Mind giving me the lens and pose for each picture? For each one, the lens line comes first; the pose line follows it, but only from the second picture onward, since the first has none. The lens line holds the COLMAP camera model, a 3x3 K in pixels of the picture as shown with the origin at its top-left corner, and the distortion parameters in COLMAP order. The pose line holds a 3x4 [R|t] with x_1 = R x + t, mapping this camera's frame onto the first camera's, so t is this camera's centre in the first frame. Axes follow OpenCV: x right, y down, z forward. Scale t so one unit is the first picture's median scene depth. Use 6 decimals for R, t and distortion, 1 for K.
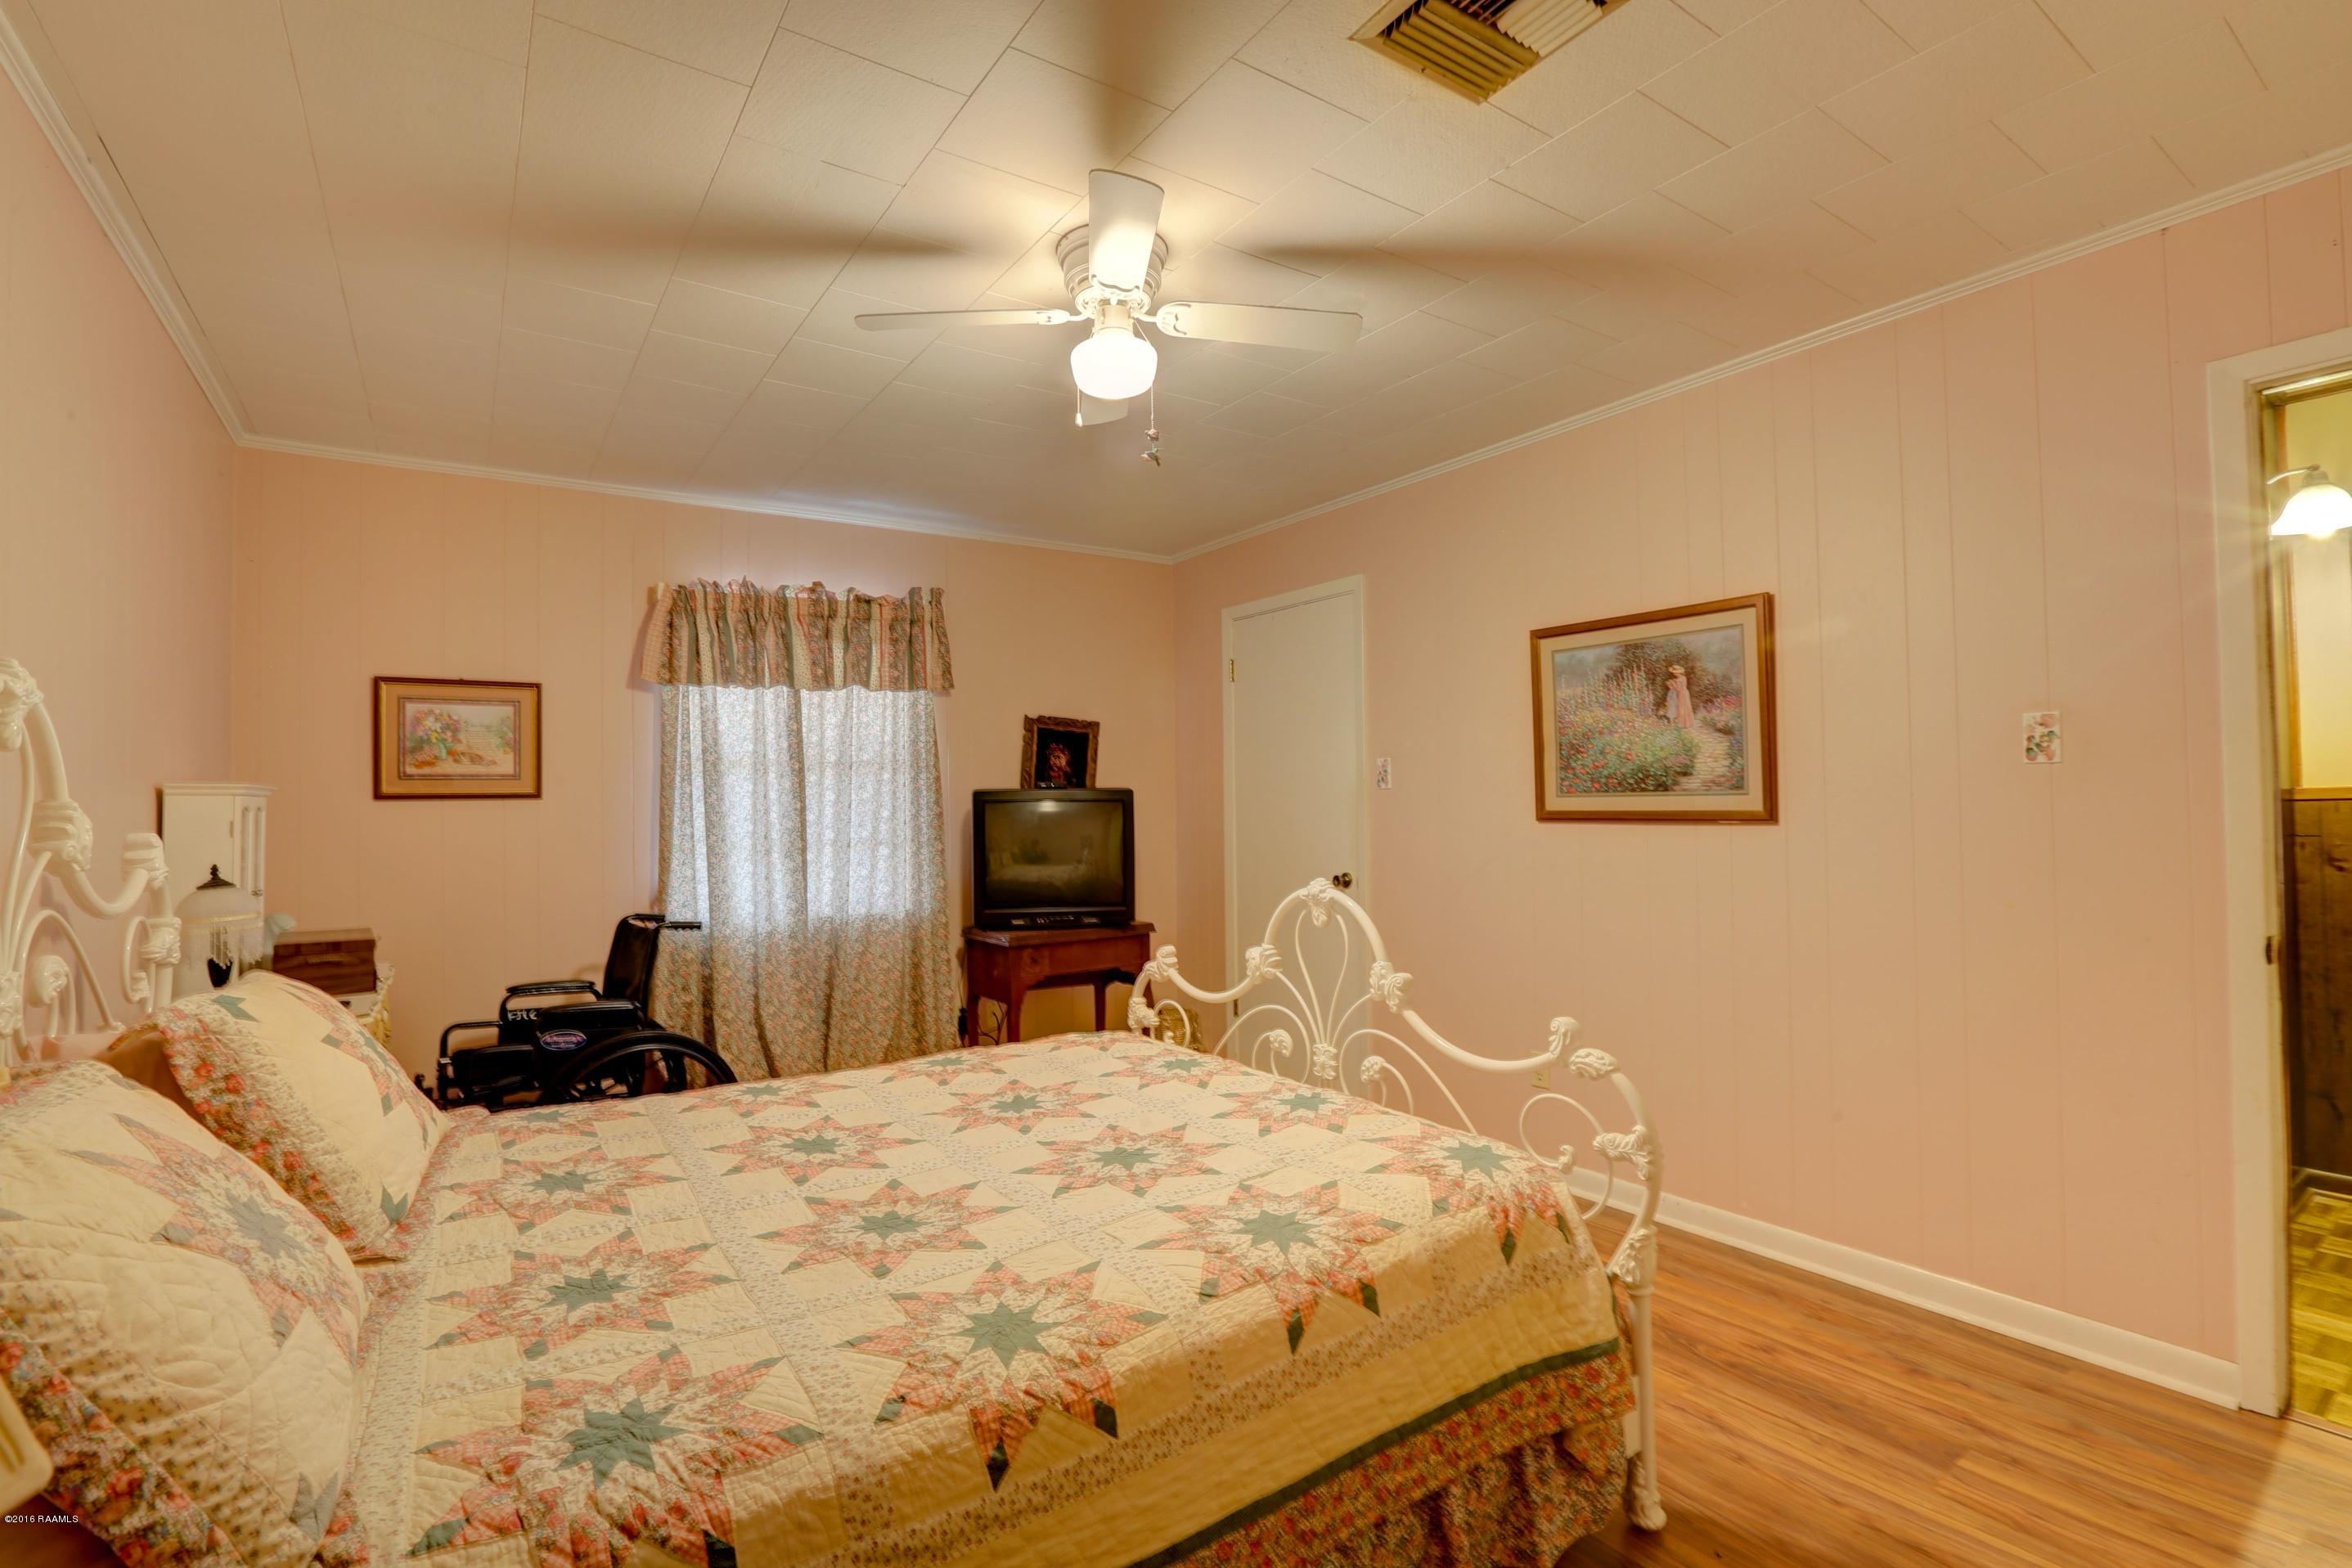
lens RADIAL K [[1080.4, 0, 1179.6], [0, 1080.4, 786.3], [0, 0, 1]] dist [-0.023939, 0.001343]
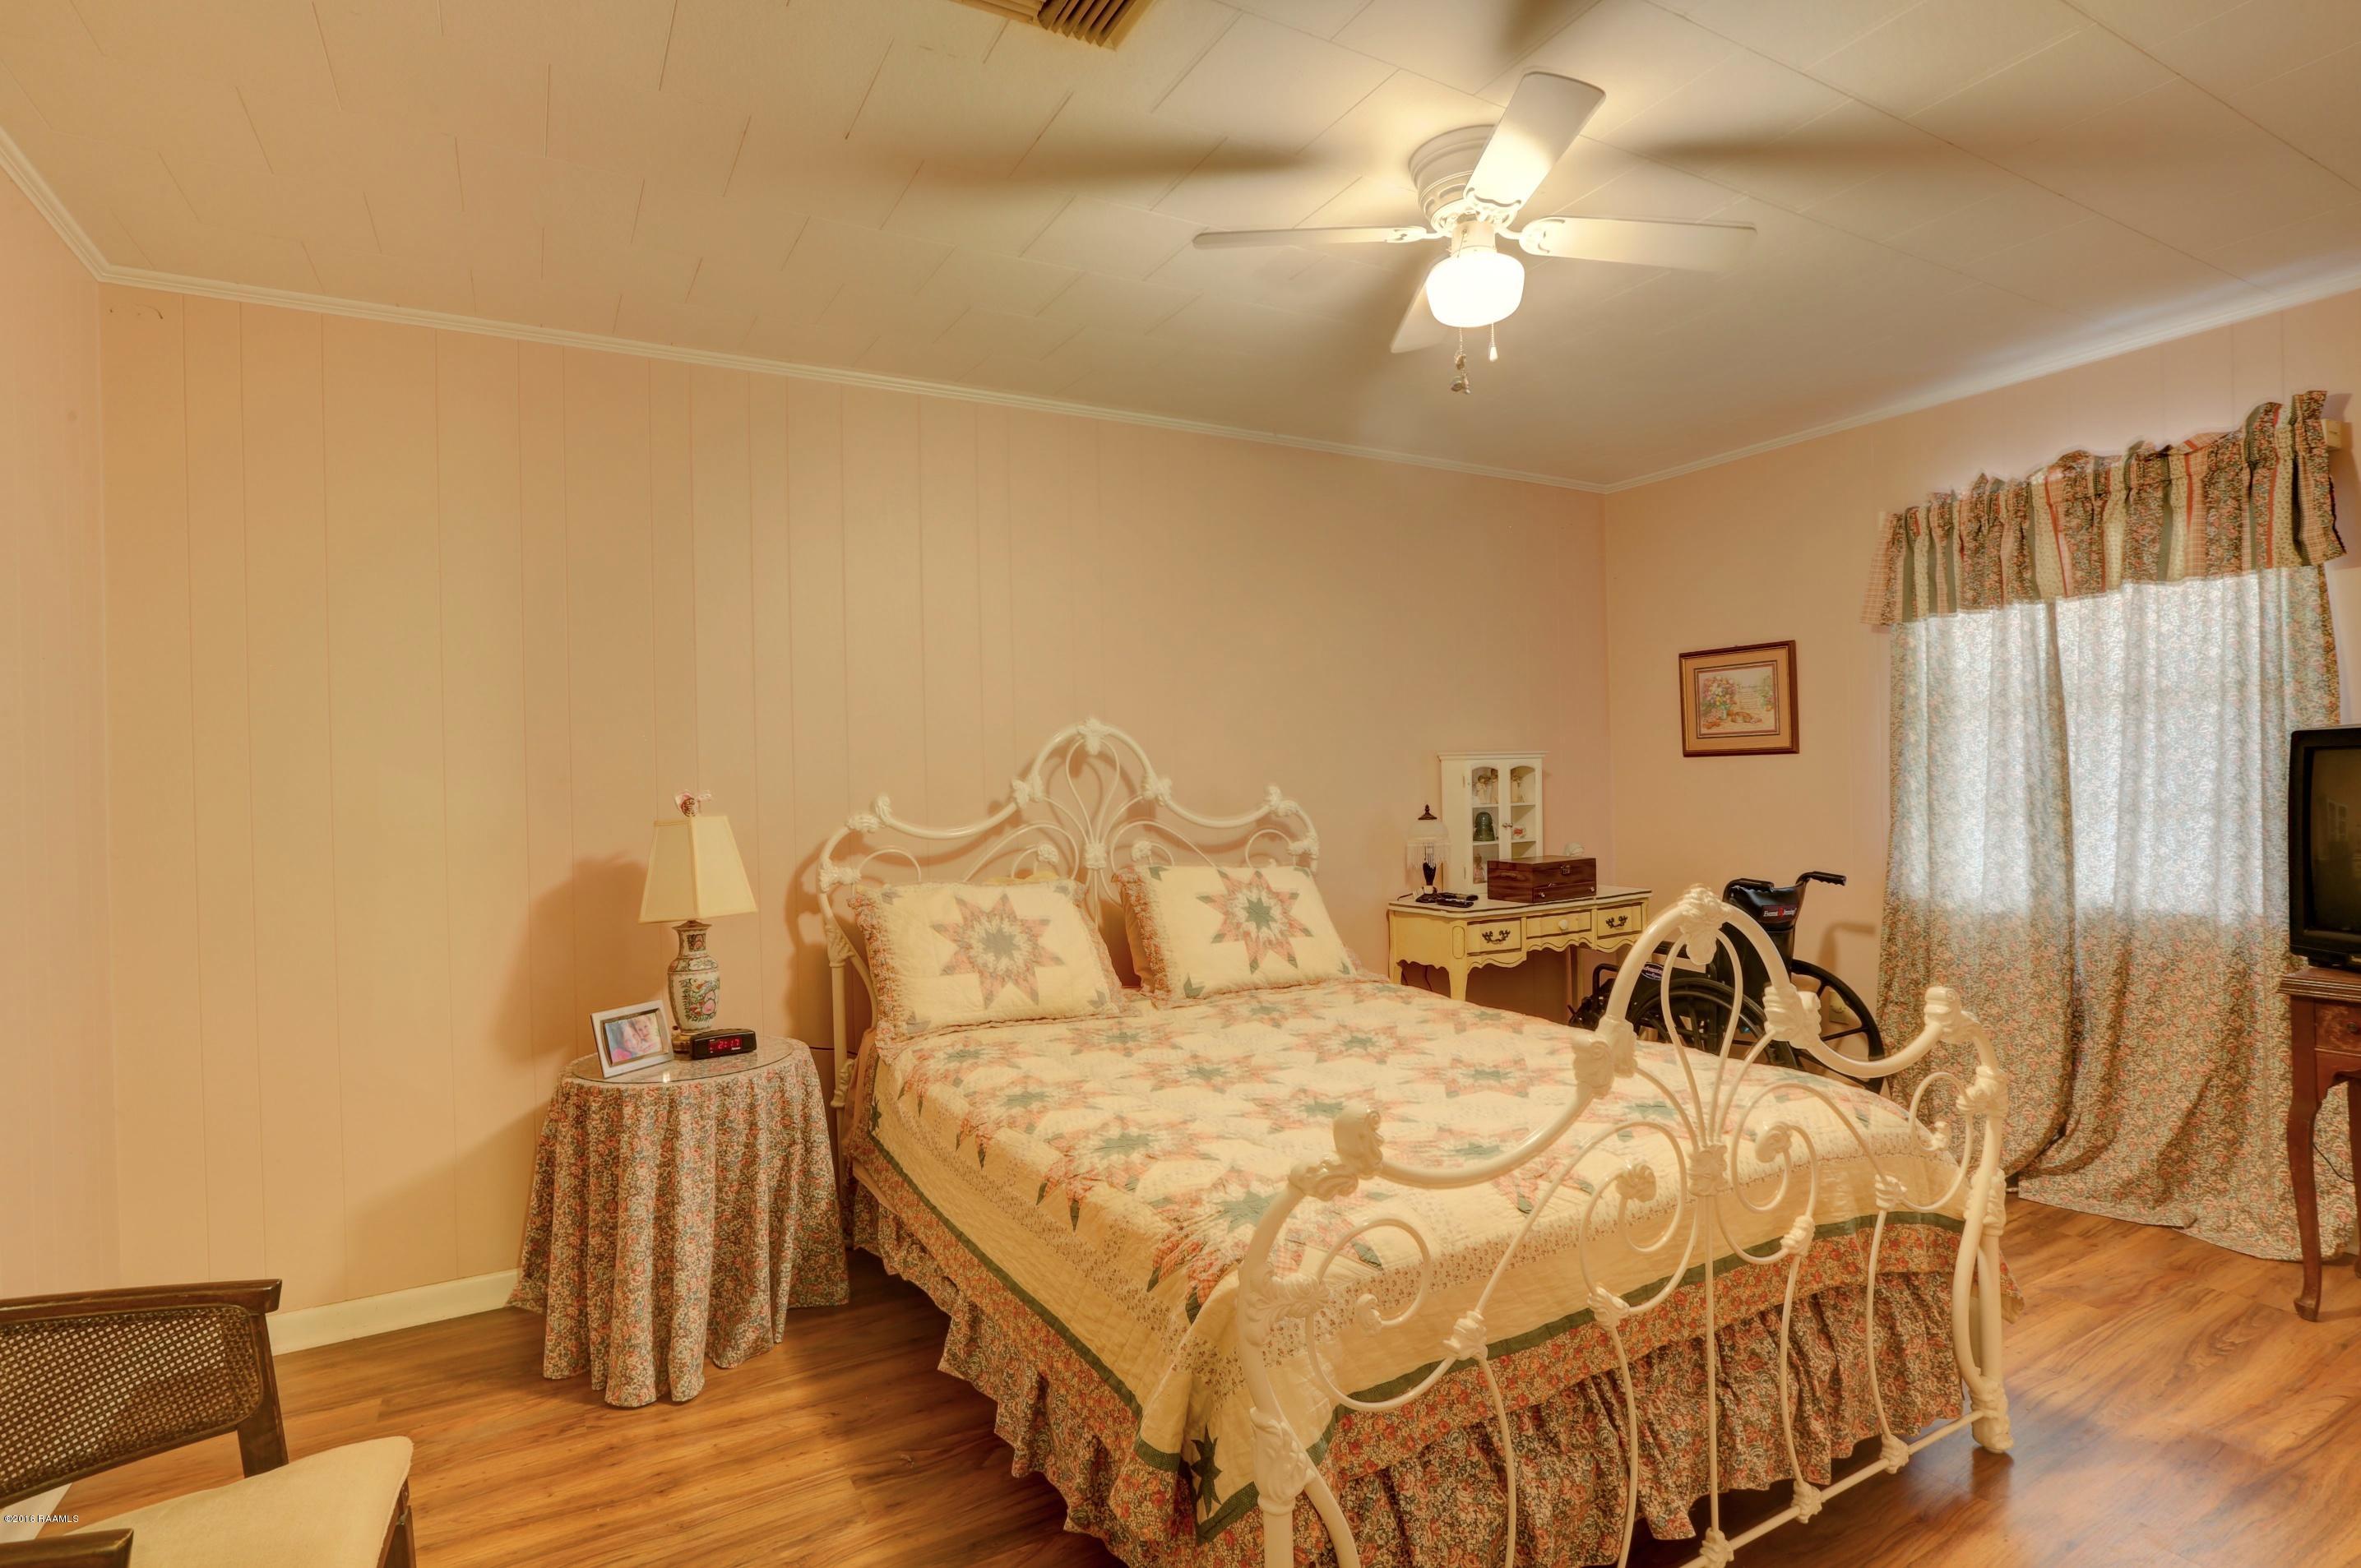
lens RADIAL K [[1185.1, 0, 1185.5], [0, 1185.1, 781.2], [0, 0, 1]] dist [-0.004588, -0.000826]
pose [[-0.070841, 0.017597, -0.997332, 0.535576], [0.041137, 0.999045, 0.014705, -0.001832], [0.996639, -0.039986, -0.071497, 0.457206]]
